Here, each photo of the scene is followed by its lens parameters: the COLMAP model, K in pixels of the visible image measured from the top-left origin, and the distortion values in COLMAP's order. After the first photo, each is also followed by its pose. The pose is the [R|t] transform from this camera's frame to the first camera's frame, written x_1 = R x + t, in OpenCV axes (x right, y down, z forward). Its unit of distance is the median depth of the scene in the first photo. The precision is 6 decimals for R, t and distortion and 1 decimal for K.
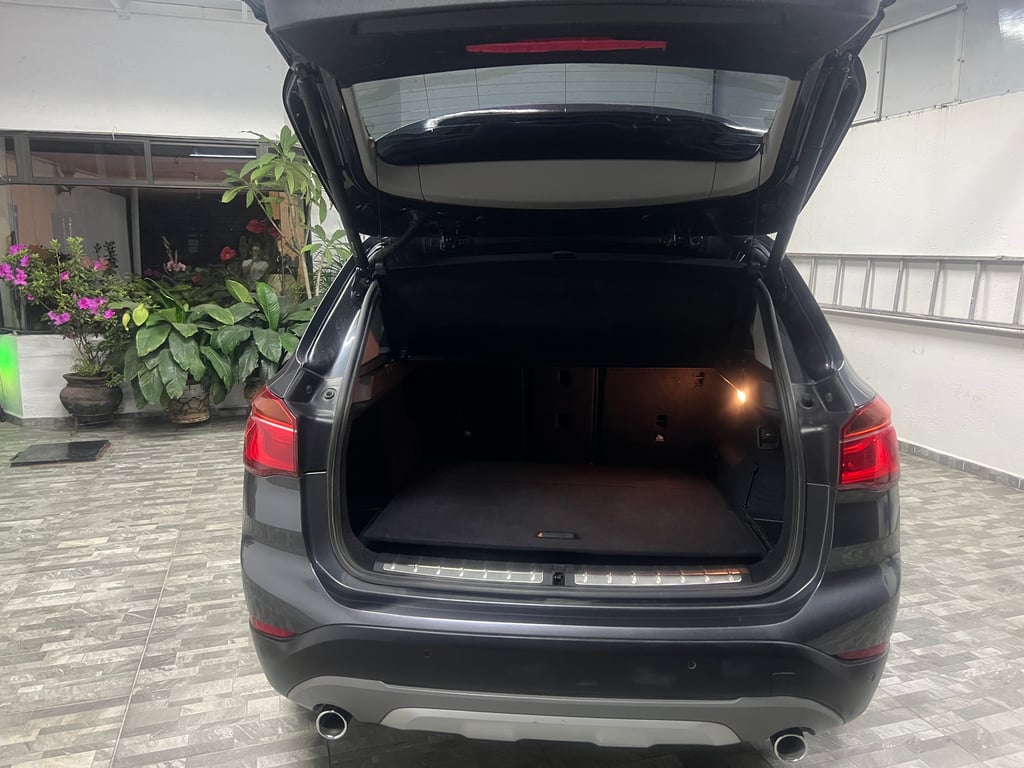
lens RADIAL K [[770.8, 0, 506.6], [0, 770.8, 385.2], [0, 0, 1]] dist [0.000347, -0.001324]
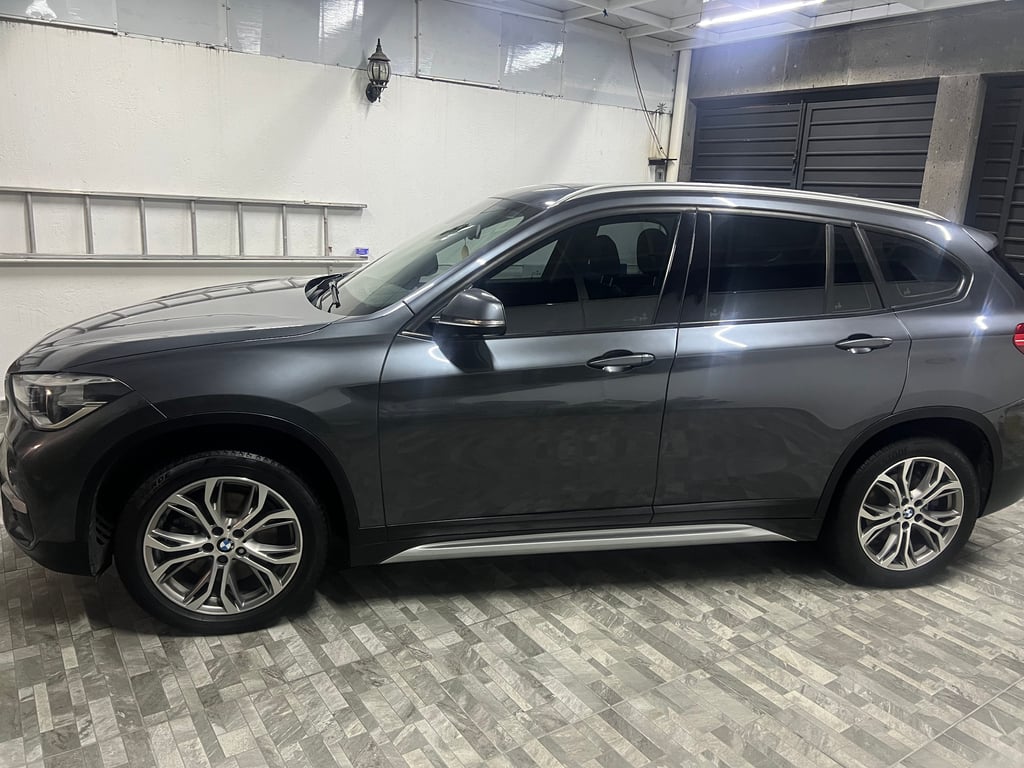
lens RADIAL K [[770.8, 0, 506.7], [0, 770.8, 380.0], [0, 0, 1]] dist [0.000347, -0.001324]
pose [[-0.283800, -0.244412, 0.927211, -0.956047], [0.108583, 0.952558, 0.284328, -0.313099], [-0.952716, 0.181372, -0.243798, 1.558857]]
